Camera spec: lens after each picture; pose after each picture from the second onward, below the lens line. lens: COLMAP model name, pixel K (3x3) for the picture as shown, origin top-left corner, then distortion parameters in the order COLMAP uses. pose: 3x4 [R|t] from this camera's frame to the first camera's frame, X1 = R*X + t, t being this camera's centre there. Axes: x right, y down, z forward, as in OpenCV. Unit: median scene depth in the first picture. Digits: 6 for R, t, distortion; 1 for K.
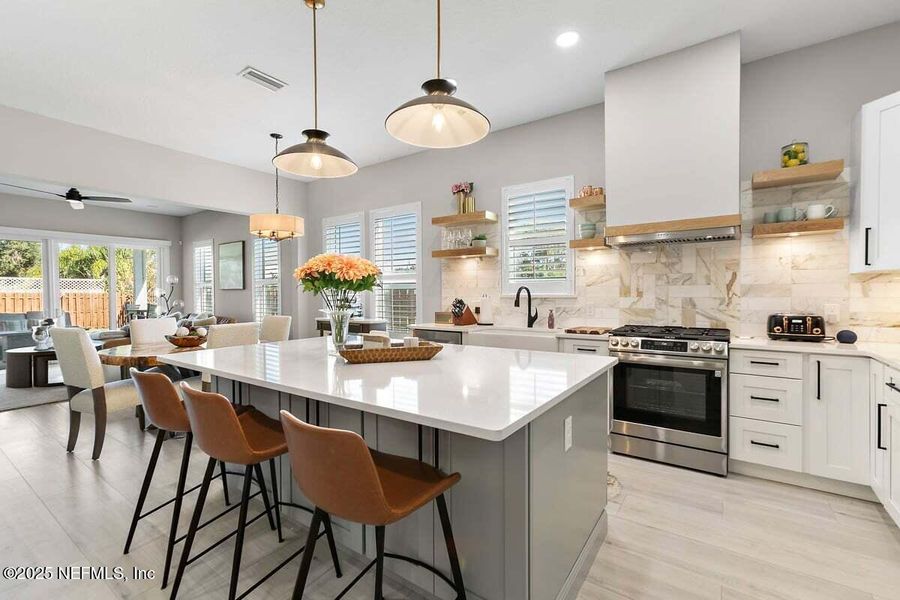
lens RADIAL K [[397.9, 0, 451.8], [0, 397.9, 300.4], [0, 0, 1]] dist [-0.000332, 0.000721]
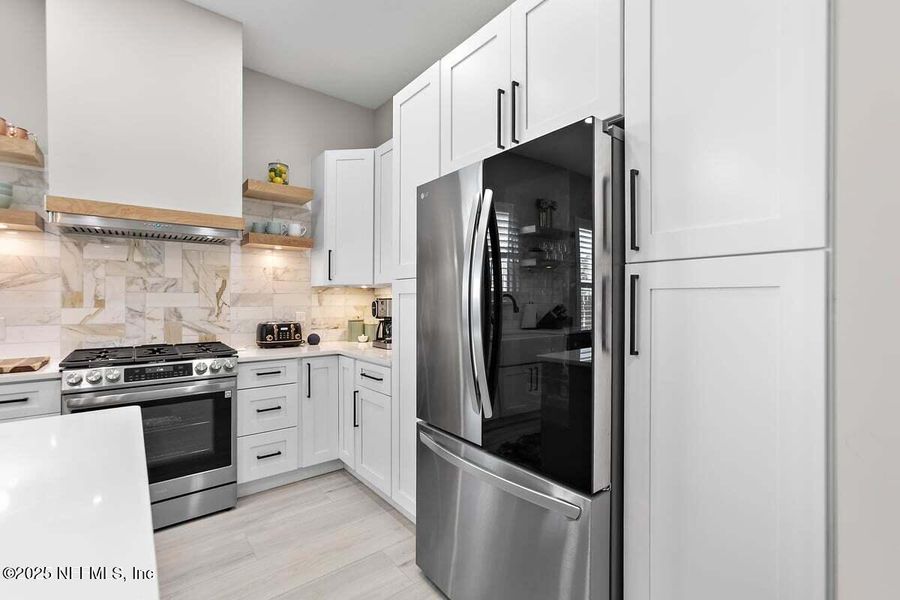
lens RADIAL K [[397.9, 0, 451.9], [0, 397.9, 300.0], [0, 0, 1]] dist [-0.000332, 0.000721]
pose [[0.281975, 0.006361, 0.959401, -0.033465], [0.013884, 0.999846, -0.010709, -0.007014], [-0.959321, 0.016340, 0.281843, 0.252858]]
